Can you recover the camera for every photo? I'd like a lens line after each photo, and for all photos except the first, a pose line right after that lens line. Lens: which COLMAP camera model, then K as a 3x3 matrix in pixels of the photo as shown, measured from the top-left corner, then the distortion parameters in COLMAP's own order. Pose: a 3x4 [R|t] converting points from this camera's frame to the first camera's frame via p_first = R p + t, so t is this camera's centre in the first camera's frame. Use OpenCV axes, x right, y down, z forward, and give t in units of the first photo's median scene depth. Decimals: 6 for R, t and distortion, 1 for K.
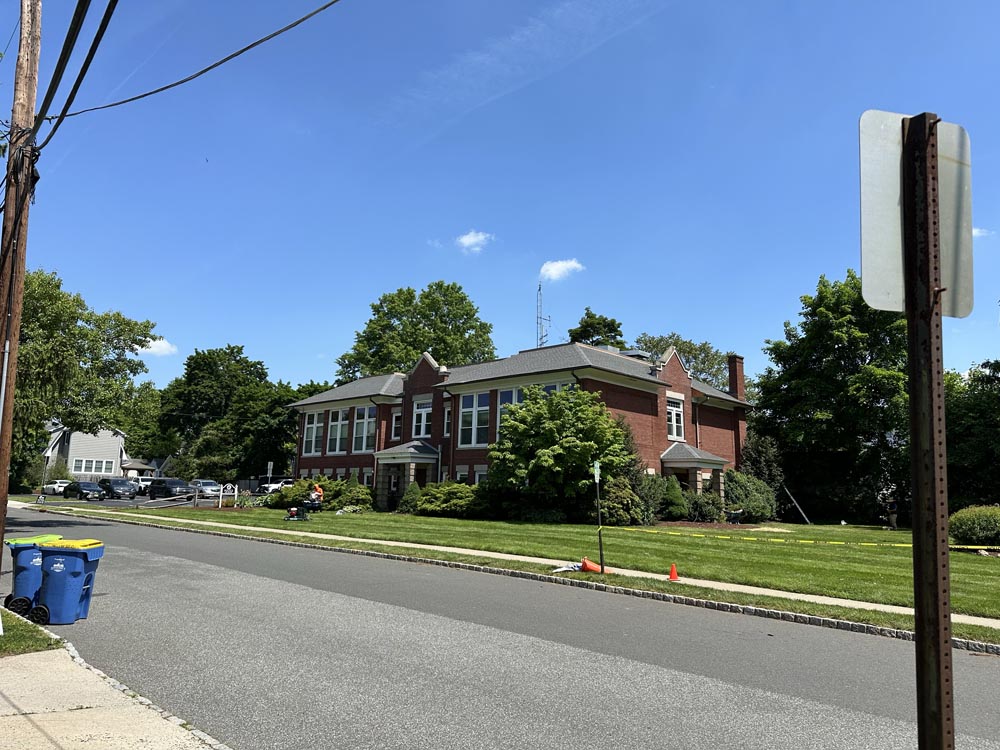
lens RADIAL K [[694.9, 0, 506.4], [0, 694.9, 375.8], [0, 0, 1]] dist [0.089292, -0.111445]
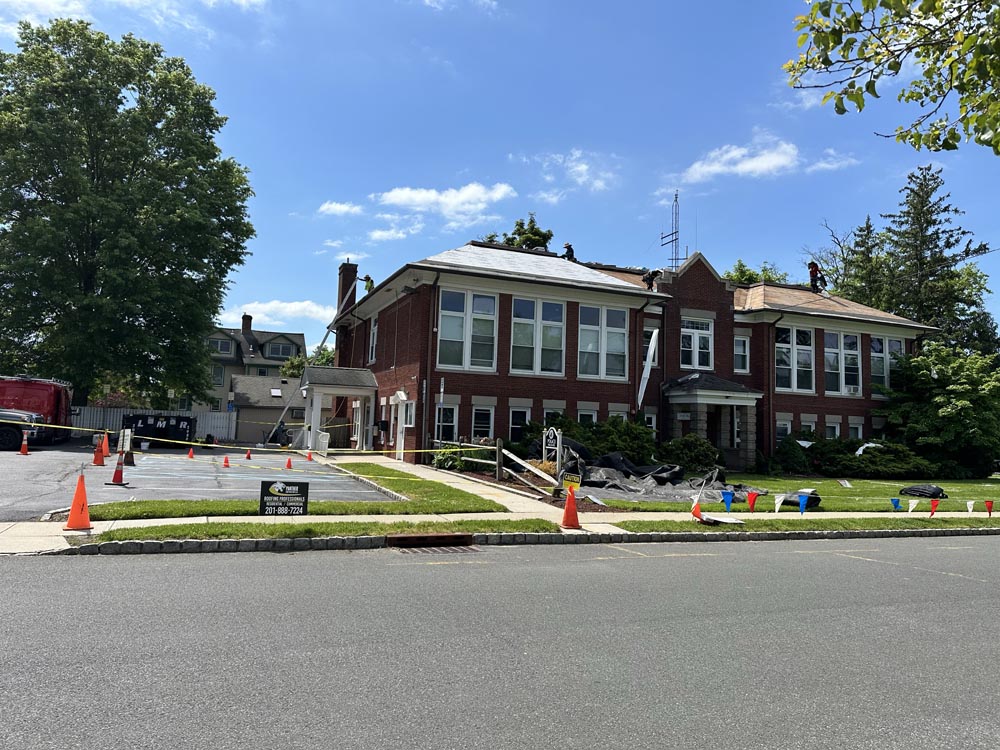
lens RADIAL K [[693.8, 0, 503.8], [0, 693.8, 366.4], [0, 0, 1]] dist [0.049643, -0.018661]
pose [[0.418056, 0.078219, 0.905047, -0.890136], [-0.180695, 0.983538, -0.001537, 0.127314], [-0.890269, -0.162895, 0.425308, 0.894925]]
